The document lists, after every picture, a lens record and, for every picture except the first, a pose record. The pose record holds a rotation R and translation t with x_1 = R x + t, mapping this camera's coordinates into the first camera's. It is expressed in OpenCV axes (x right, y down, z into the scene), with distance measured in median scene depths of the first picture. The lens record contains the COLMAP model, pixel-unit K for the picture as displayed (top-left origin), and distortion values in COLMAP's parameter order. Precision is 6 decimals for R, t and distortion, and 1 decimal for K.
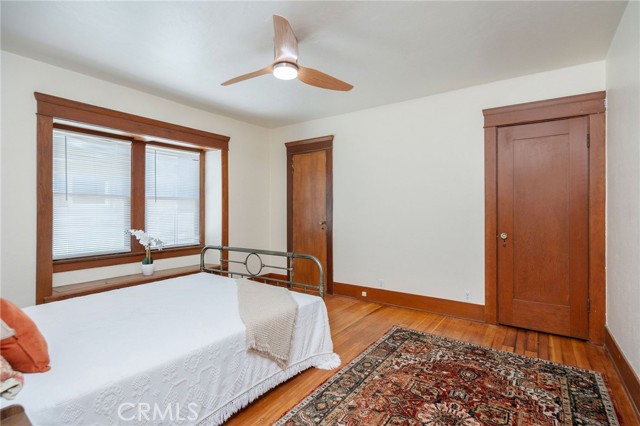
lens RADIAL K [[319.1, 0, 318.3], [0, 319.1, 212.5], [0, 0, 1]] dist [-0.006960, -0.001362]
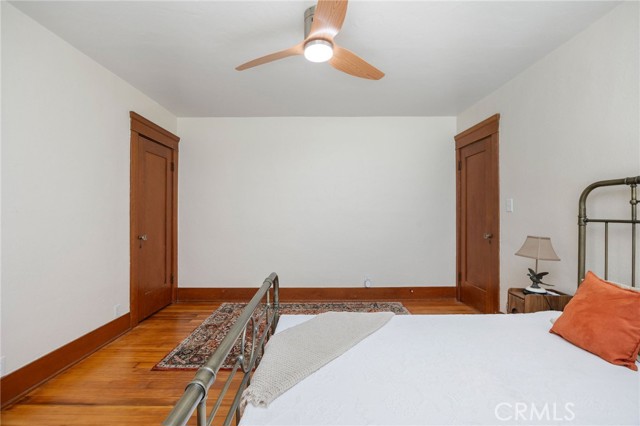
lens RADIAL K [[275.6, 0, 318.1], [0, 275.6, 212.9], [0, 0, 1]] dist [-0.004198, 0.002430]
pose [[-0.581597, -0.005376, 0.813460, -0.531918], [-0.003293, 0.999986, 0.004255, -0.018459], [-0.813471, -0.000204, -0.581606, 1.083370]]
